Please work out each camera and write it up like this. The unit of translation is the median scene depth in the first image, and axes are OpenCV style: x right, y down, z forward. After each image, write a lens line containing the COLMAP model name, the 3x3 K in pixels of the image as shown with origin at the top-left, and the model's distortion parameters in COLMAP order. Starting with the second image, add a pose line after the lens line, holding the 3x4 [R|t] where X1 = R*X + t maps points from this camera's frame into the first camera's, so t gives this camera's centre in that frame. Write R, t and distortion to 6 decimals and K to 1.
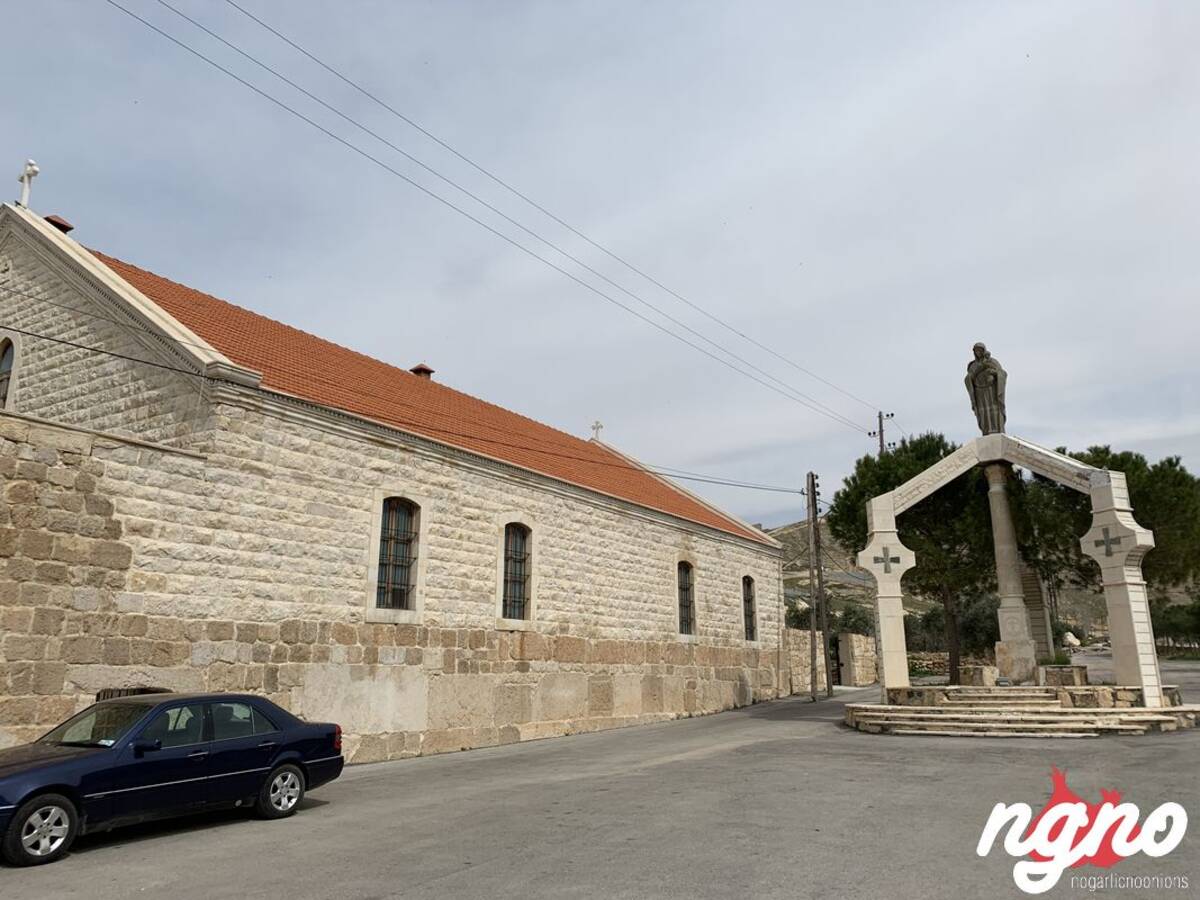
lens RADIAL K [[908.2, 0, 599.8], [0, 908.2, 448.8], [0, 0, 1]] dist [0.051781, -0.070944]
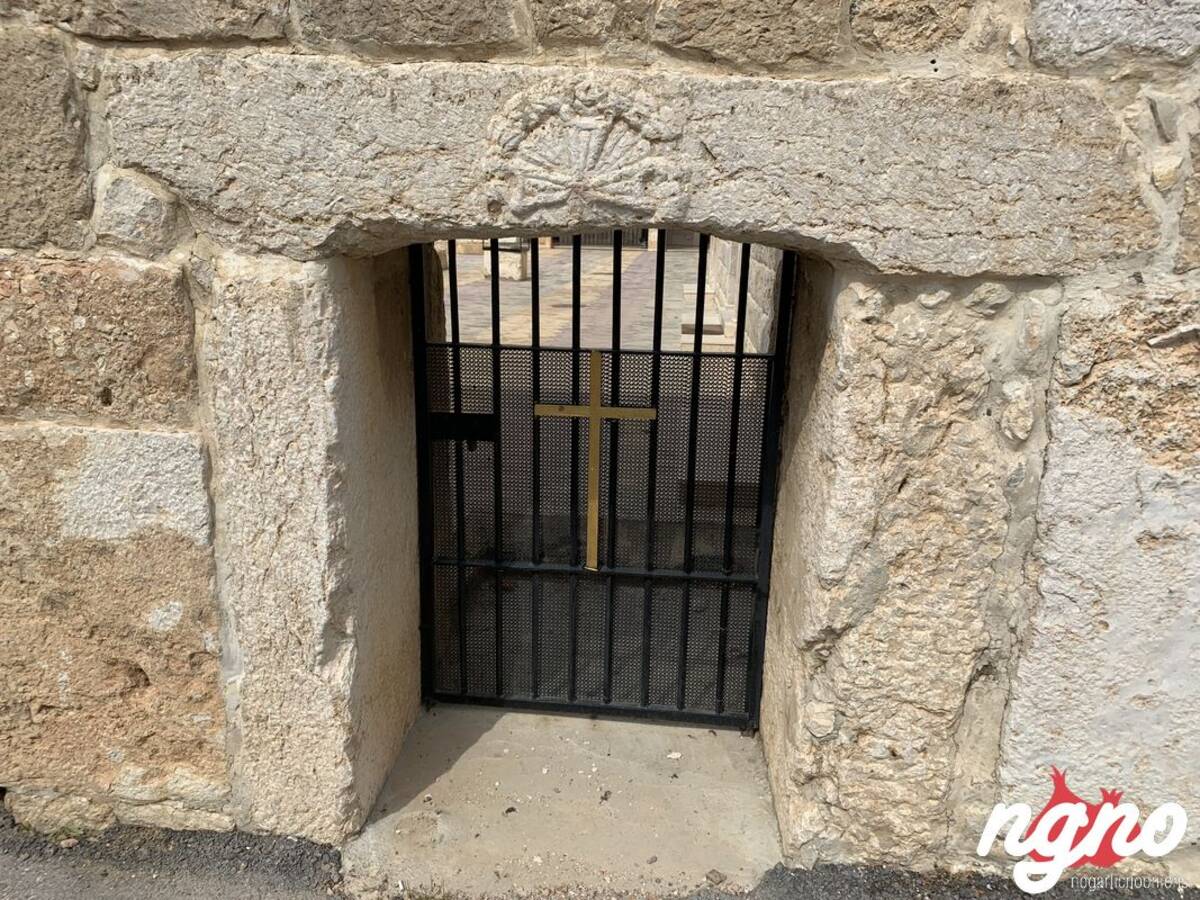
lens RADIAL K [[908.2, 0, 600.1], [0, 908.2, 449.4], [0, 0, 1]] dist [0.051781, -0.070944]
pose [[0.458920, 0.274760, -0.844926, -0.382606], [0.198567, 0.895209, 0.398963, 0.241788], [0.866004, -0.350867, 0.356271, 0.961672]]
